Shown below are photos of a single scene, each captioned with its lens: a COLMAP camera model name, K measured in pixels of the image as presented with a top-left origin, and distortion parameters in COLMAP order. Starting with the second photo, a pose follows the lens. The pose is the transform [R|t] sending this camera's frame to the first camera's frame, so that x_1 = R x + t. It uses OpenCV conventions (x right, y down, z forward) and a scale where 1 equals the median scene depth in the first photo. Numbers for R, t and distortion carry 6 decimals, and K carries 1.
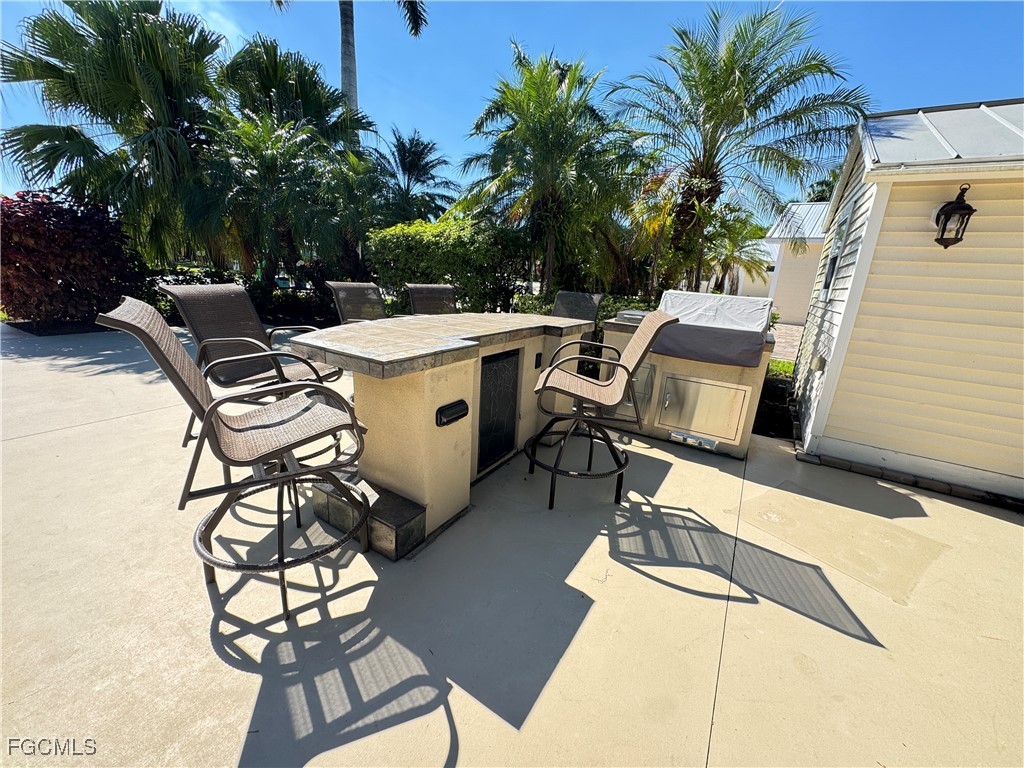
lens RADIAL K [[410.5, 0, 506.9], [0, 410.5, 386.2], [0, 0, 1]] dist [-0.003241, -0.000034]
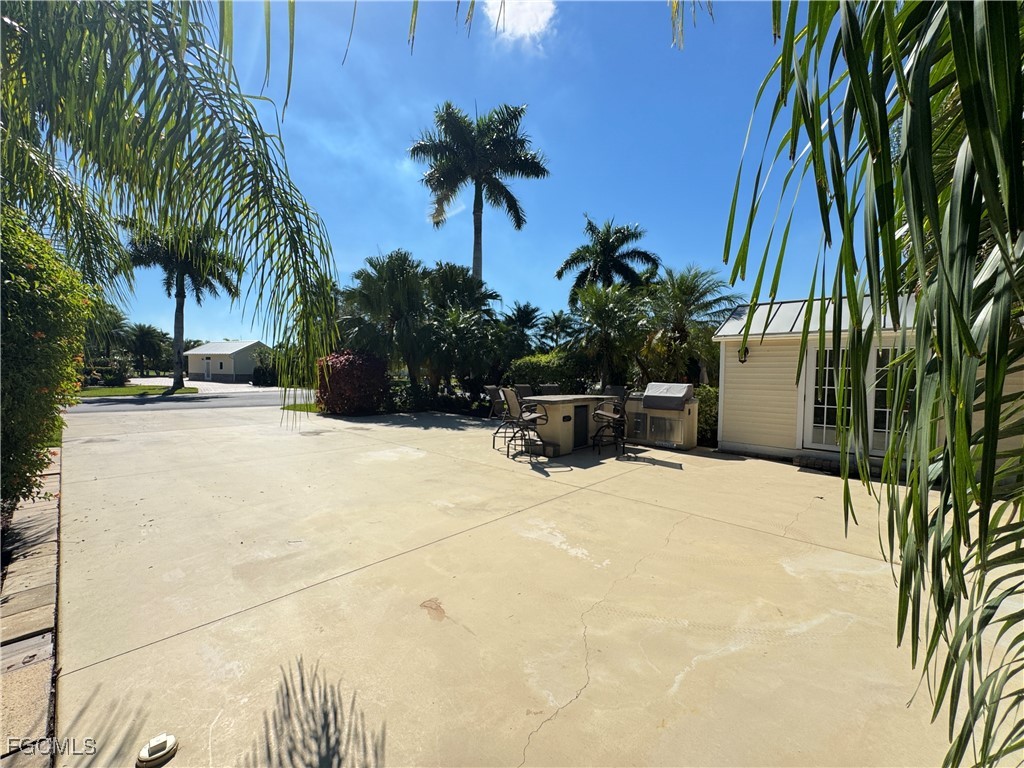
lens RADIAL K [[410.5, 0, 511.6], [0, 410.5, 386.8], [0, 0, 1]] dist [-0.003241, -0.000034]
pose [[0.983170, -0.034914, -0.179324, 0.013888], [-0.011245, 0.968143, -0.250146, 0.259132], [0.182345, 0.247953, 0.951457, -0.929912]]
